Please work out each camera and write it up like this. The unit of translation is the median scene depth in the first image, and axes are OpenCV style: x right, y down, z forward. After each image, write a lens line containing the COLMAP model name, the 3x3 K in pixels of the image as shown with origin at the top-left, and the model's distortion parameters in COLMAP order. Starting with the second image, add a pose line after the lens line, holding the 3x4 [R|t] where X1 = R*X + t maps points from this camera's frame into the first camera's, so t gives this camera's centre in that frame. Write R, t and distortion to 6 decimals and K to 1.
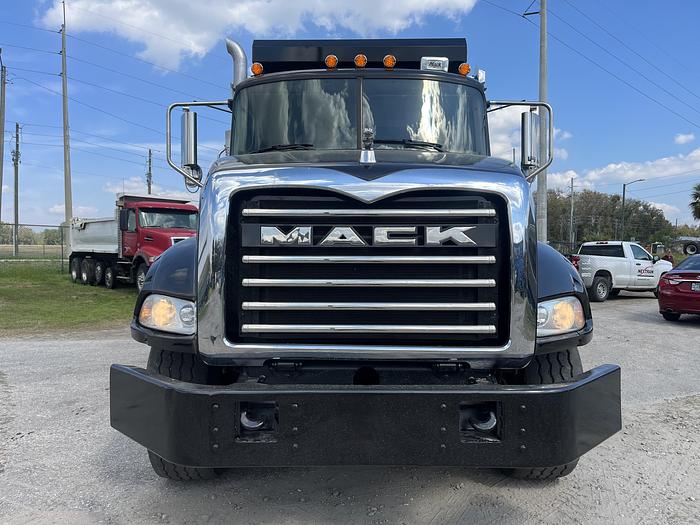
lens RADIAL K [[532.9, 0, 338.3], [0, 532.9, 260.2], [0, 0, 1]] dist [0.056003, -0.074722]
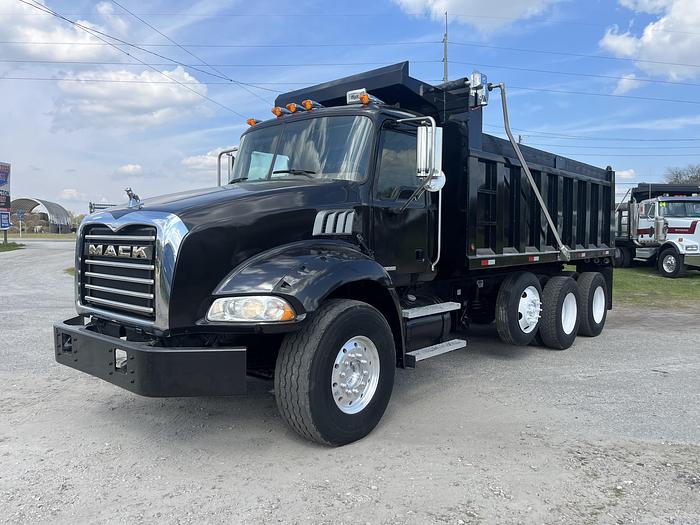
lens RADIAL K [[532.9, 0, 346.1], [0, 532.9, 258.7], [0, 0, 1]] dist [0.056003, -0.074722]
pose [[0.754290, 0.037497, -0.655470, 1.161024], [-0.014946, 0.999090, 0.039955, -0.065965], [0.656371, -0.020341, 0.754164, 0.106832]]
